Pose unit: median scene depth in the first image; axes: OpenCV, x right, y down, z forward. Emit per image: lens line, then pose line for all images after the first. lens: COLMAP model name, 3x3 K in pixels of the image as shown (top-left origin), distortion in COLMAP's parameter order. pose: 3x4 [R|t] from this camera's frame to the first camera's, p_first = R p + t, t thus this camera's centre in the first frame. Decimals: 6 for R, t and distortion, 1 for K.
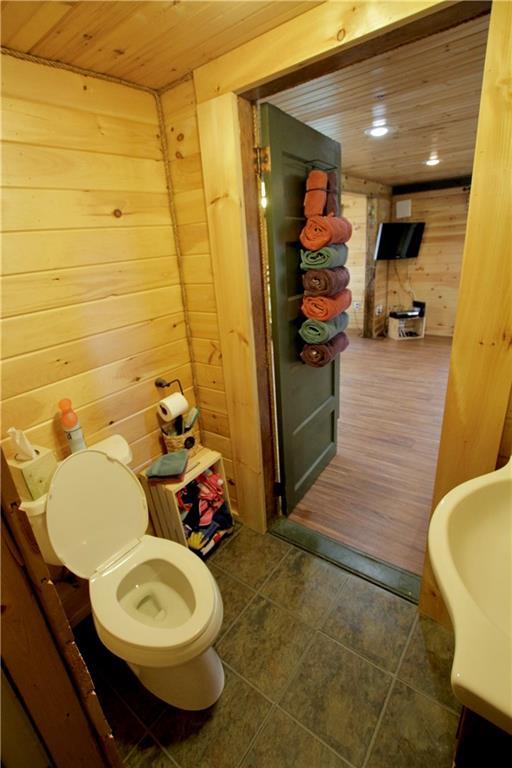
lens RADIAL K [[360.4, 0, 255.5], [0, 360.4, 384.2], [0, 0, 1]] dist [-0.000130, -0.000004]
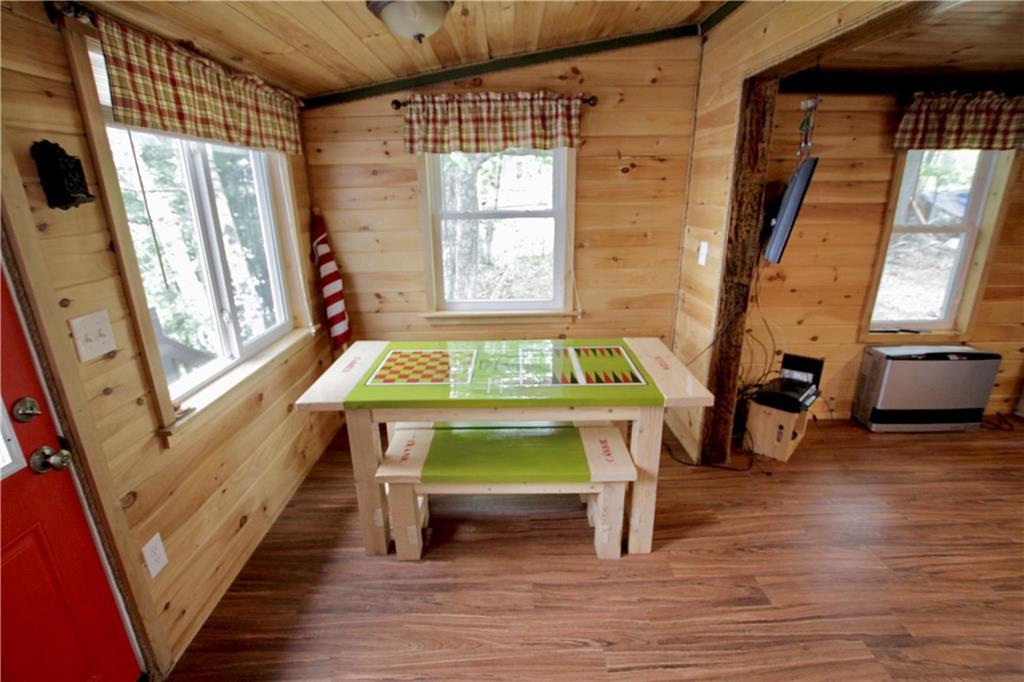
lens RADIAL K [[480.5, 0, 516.3], [0, 480.5, 339.9], [0, 0, 1]] dist [-0.000130, -0.000004]
pose [[0.789059, -0.117854, 0.602907, -0.130973], [0.180040, 0.982695, -0.043535, -0.289836], [-0.587343, 0.142899, 0.796623, 0.772798]]
